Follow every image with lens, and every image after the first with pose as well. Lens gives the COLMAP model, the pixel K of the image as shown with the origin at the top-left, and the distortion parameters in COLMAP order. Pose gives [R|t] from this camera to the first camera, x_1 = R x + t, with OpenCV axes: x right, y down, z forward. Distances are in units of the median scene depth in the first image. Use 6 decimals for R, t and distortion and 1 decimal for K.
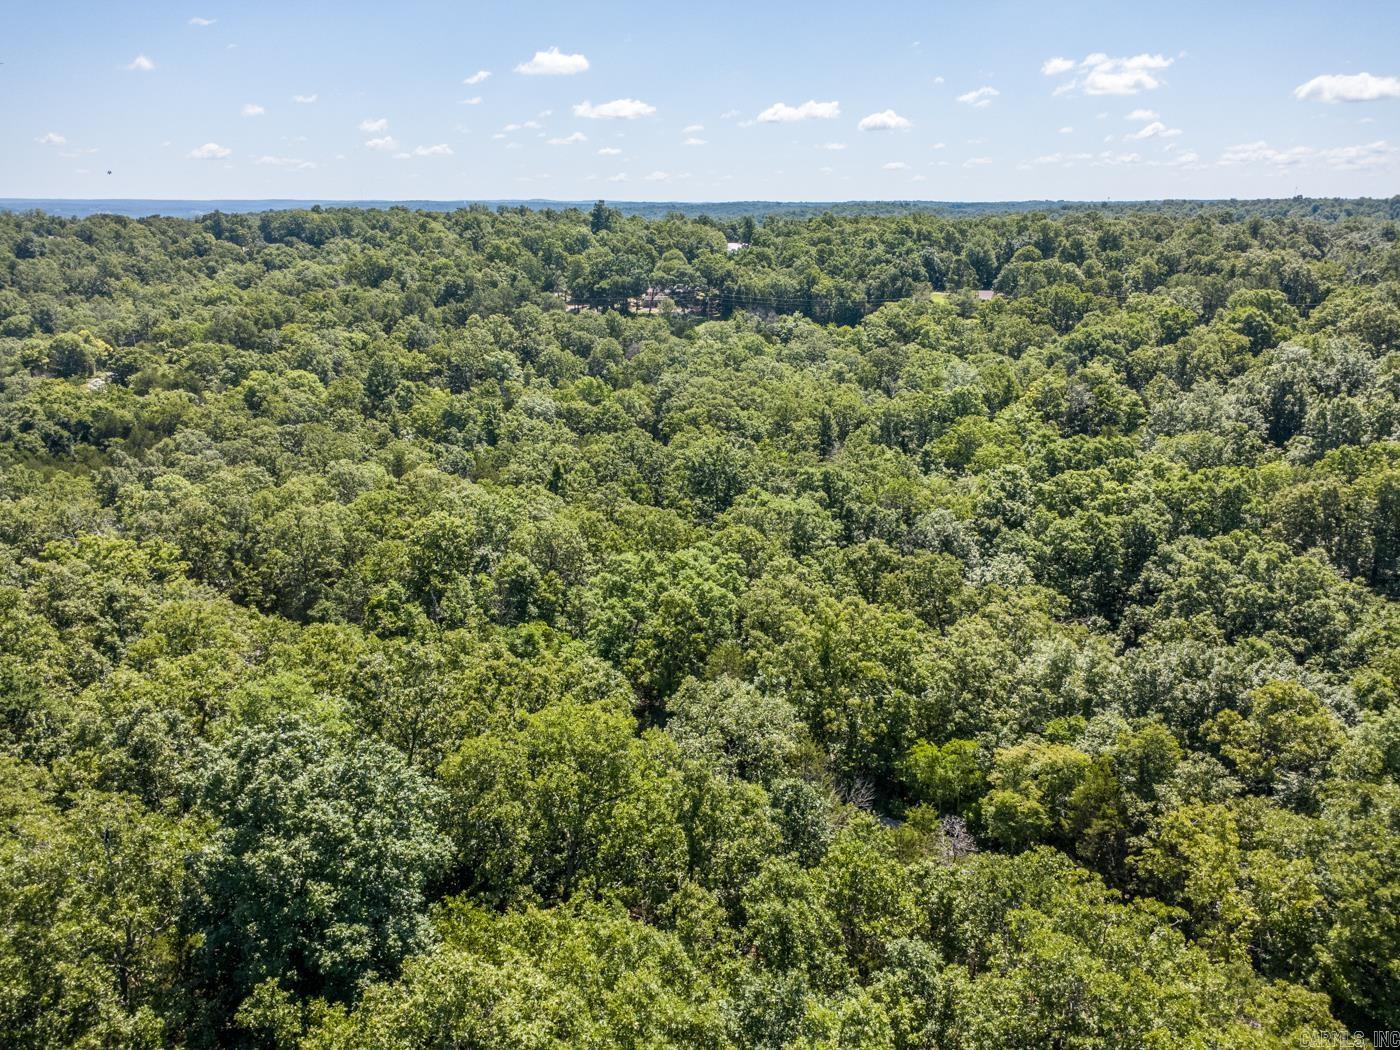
lens RADIAL K [[970.9, 0, 704.4], [0, 970.9, 527.9], [0, 0, 1]] dist [-0.005433, 0.003019]
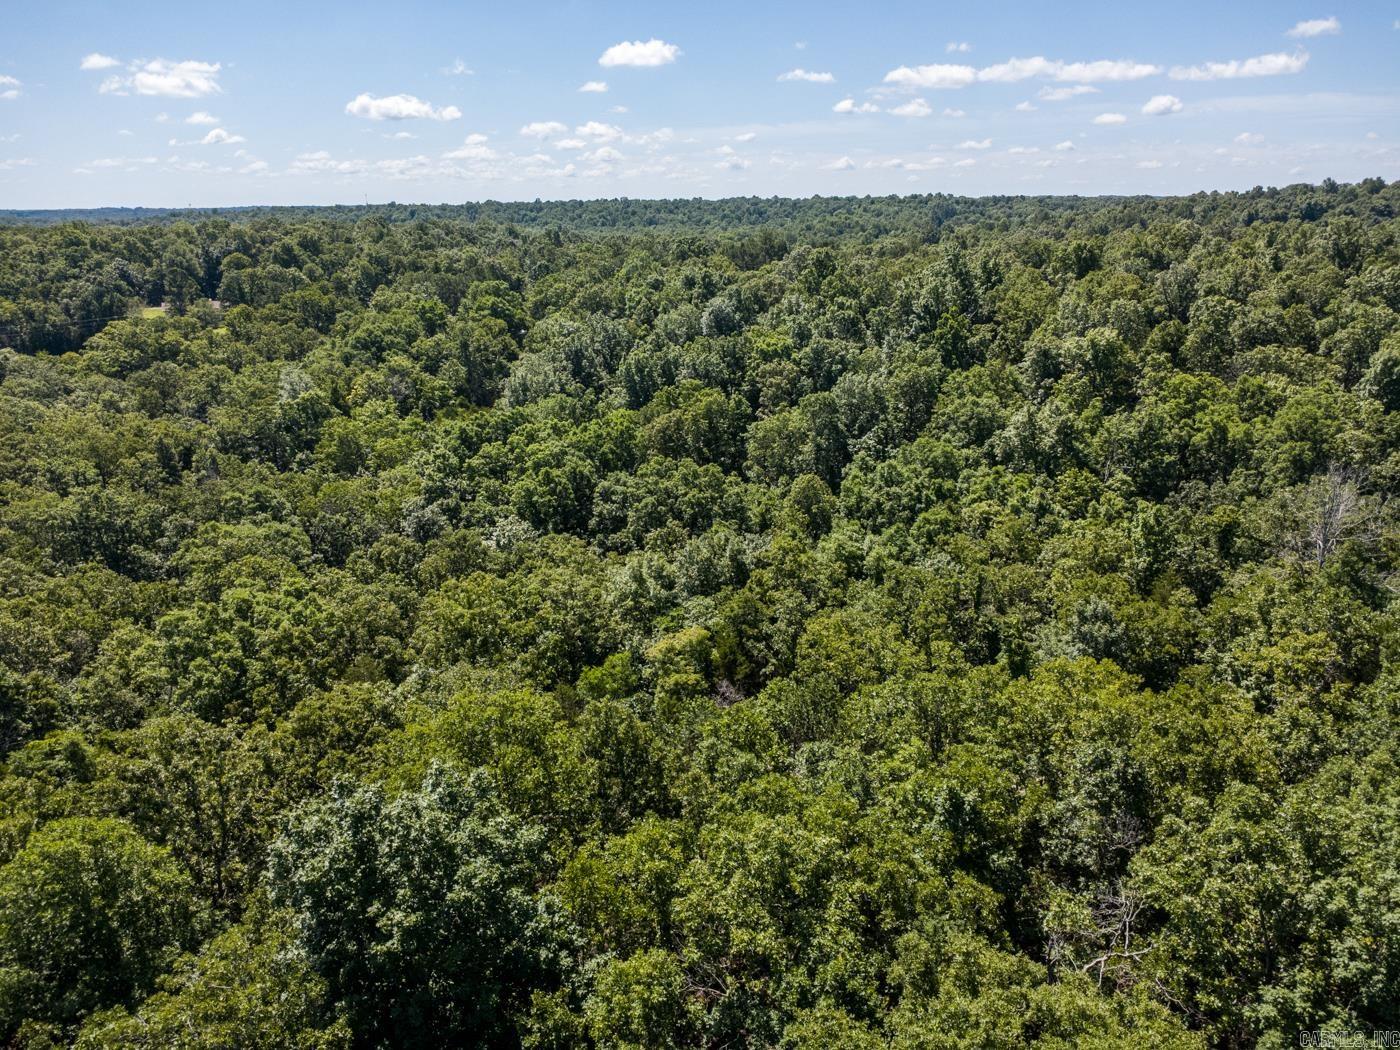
lens RADIAL K [[970.9, 0, 699.4], [0, 970.9, 525.8], [0, 0, 1]] dist [-0.005433, 0.003019]
pose [[0.665446, -0.234927, 0.708513, -0.159334], [0.240369, 0.966064, 0.094567, -0.007917], [-0.706685, 0.107376, 0.699333, 0.025273]]
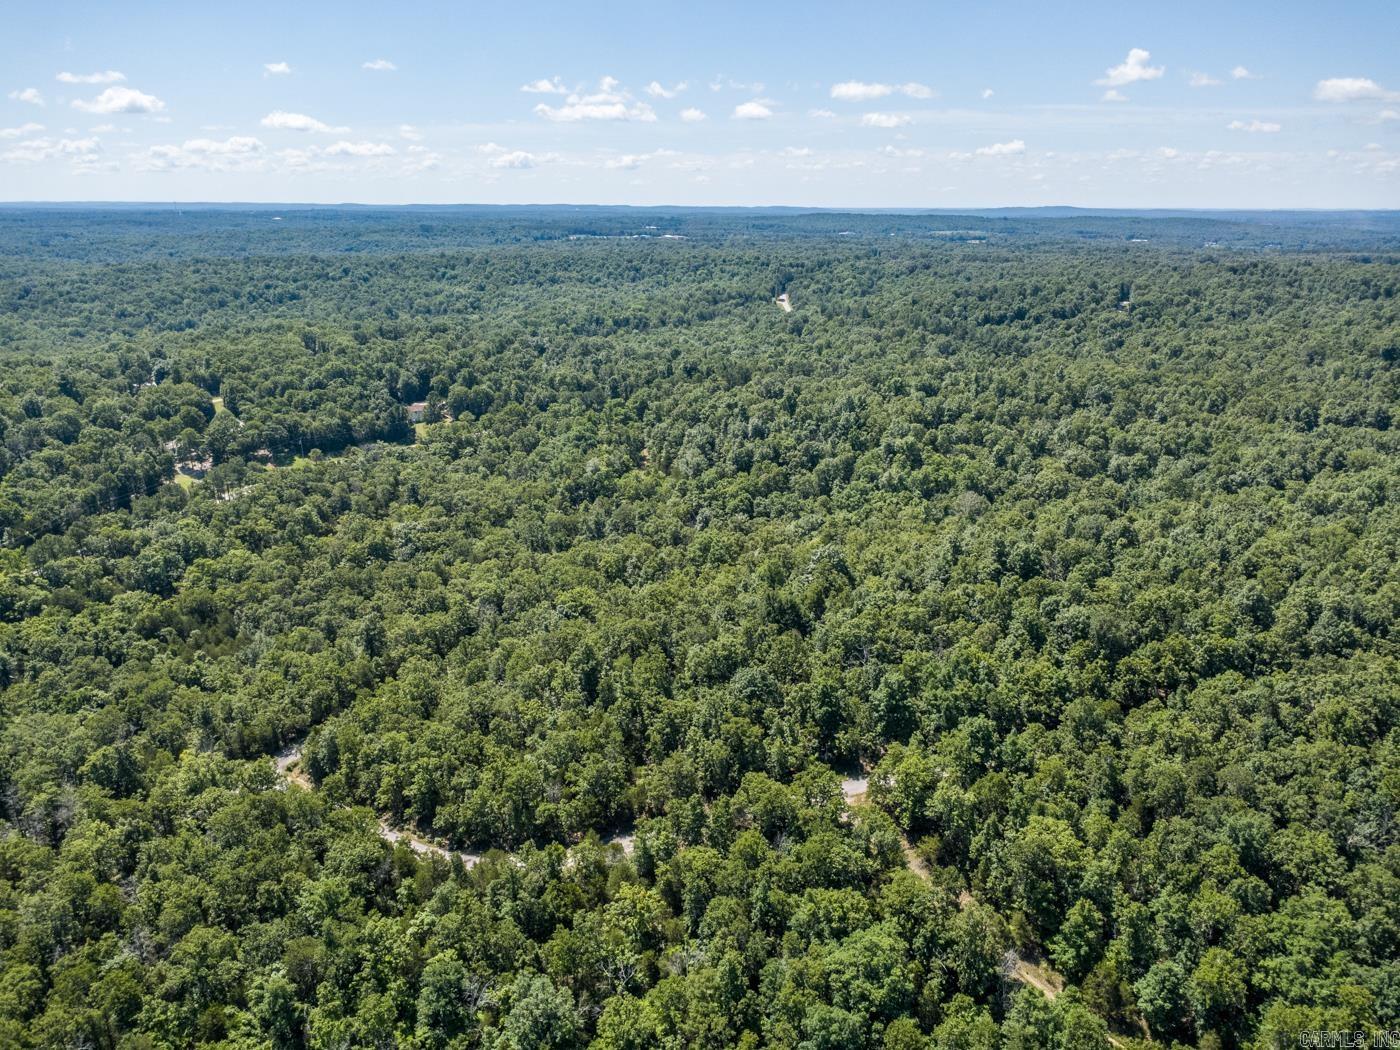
lens RADIAL K [[970.9, 0, 695.1], [0, 970.9, 523.1], [0, 0, 1]] dist [-0.005433, 0.003019]
pose [[0.514712, -0.263491, 0.815870, -1.292084], [0.264592, 0.953972, 0.141168, -0.232685], [-0.815514, 0.143212, 0.560739, -0.423446]]
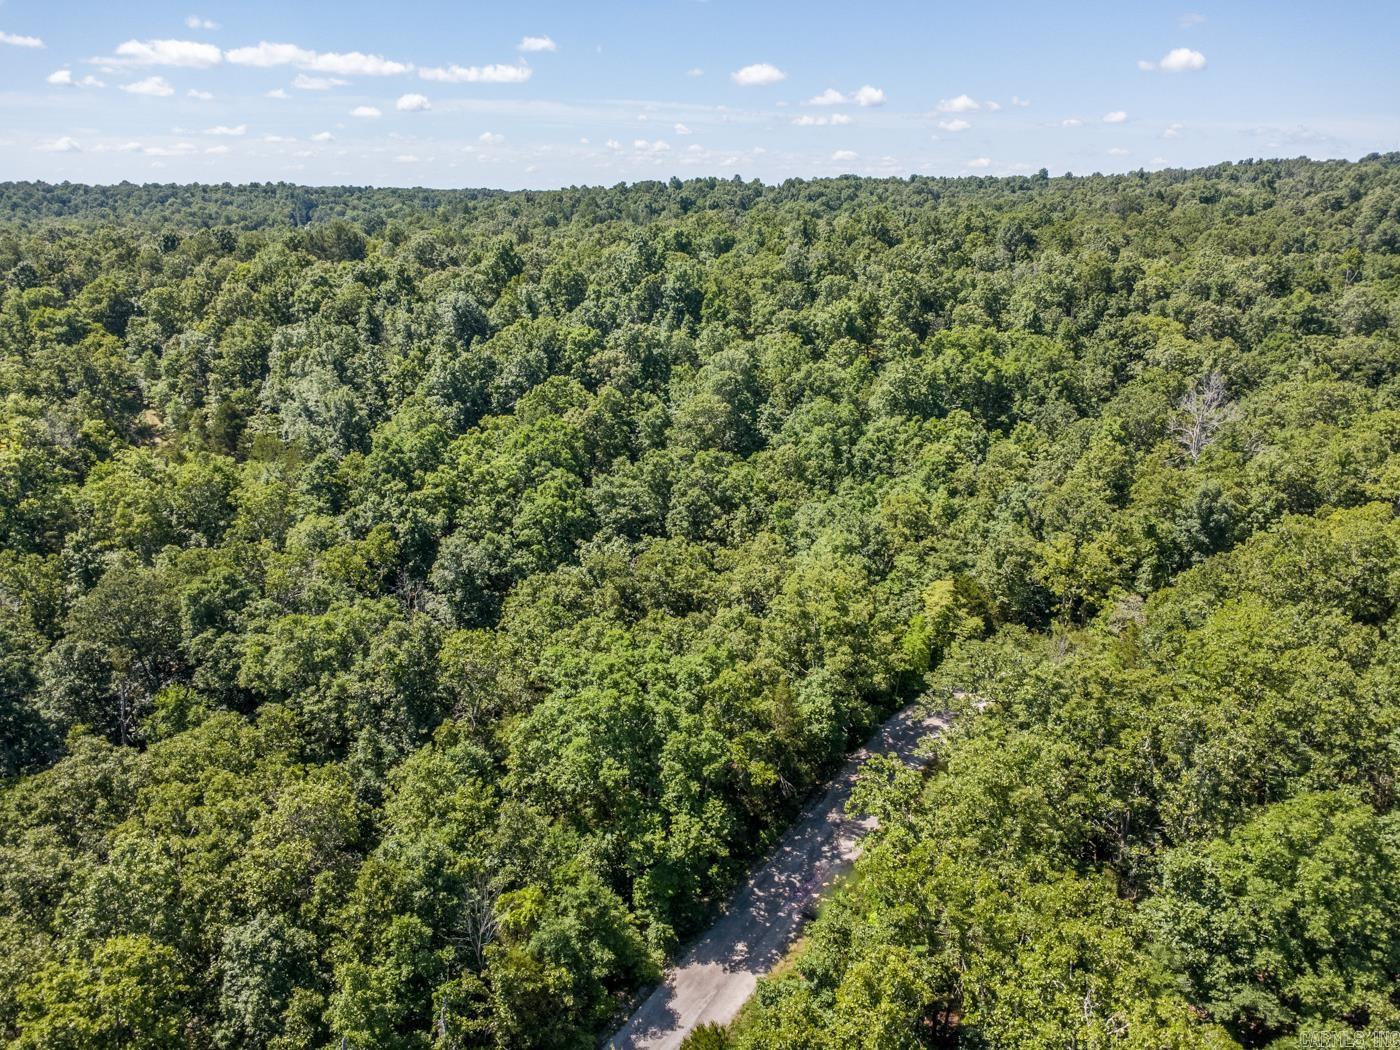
lens RADIAL K [[970.9, 0, 697.1], [0, 970.9, 524.5], [0, 0, 1]] dist [-0.005433, 0.003019]
pose [[0.038402, -0.315776, 0.948056, -0.299729], [0.309425, 0.905882, 0.289196, -0.114499], [-0.950148, 0.282247, 0.132497, 0.359437]]
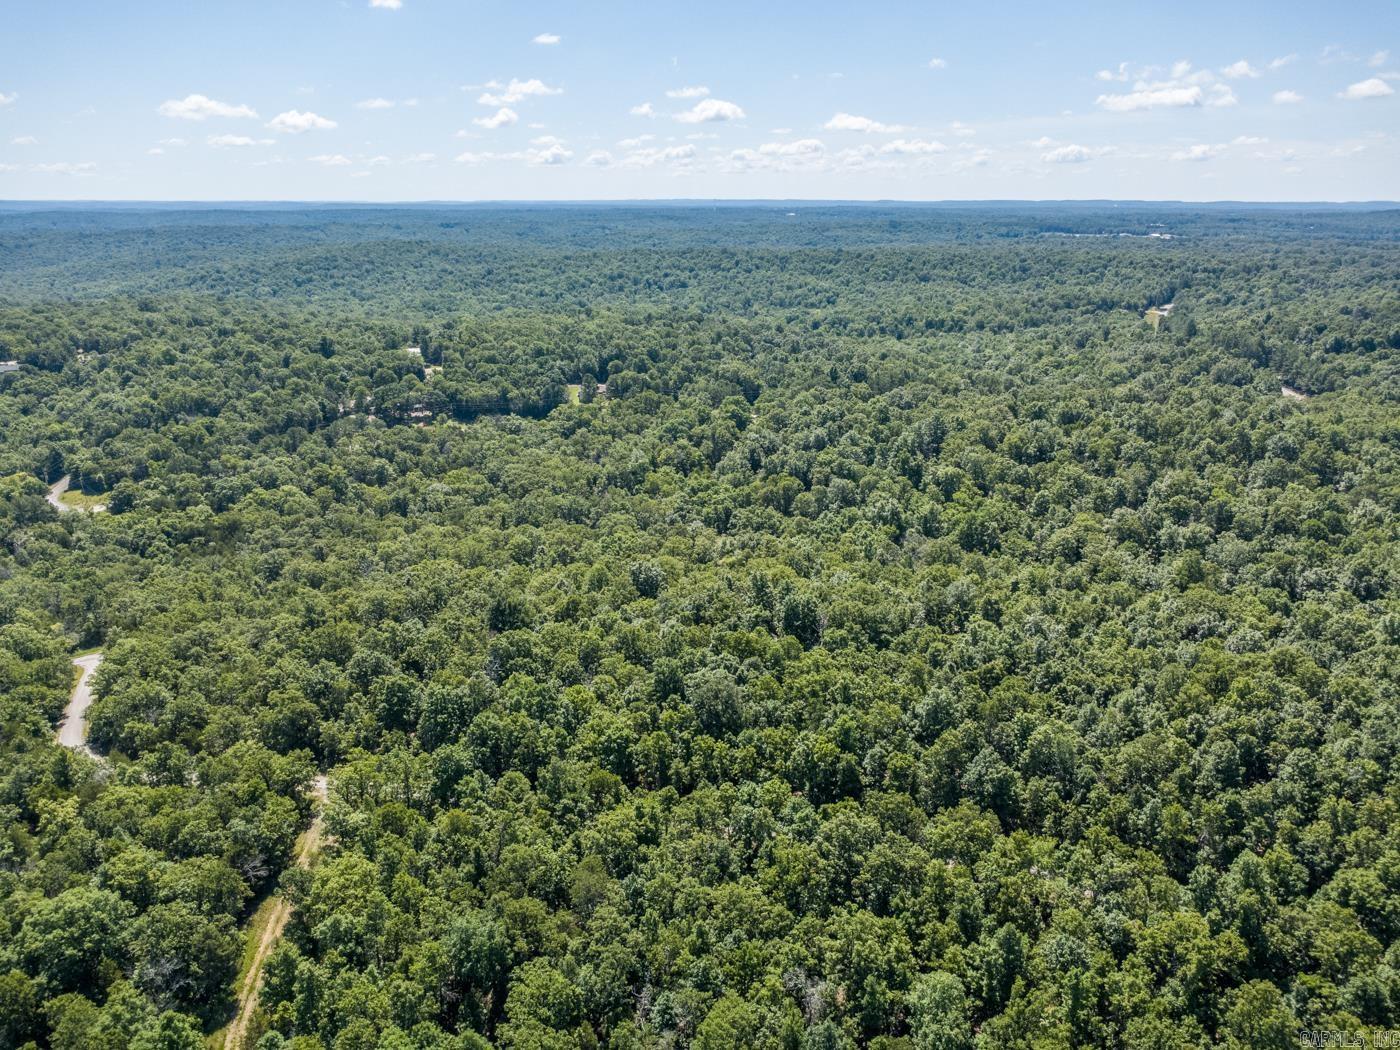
lens RADIAL K [[970.9, 0, 704.9], [0, 970.9, 523.9], [0, 0, 1]] dist [-0.005433, 0.003019]
pose [[0.870441, -0.154874, 0.467276, -0.608406], [0.154208, 0.987230, 0.039949, -0.045942], [-0.467496, 0.037284, 0.883209, -0.986710]]
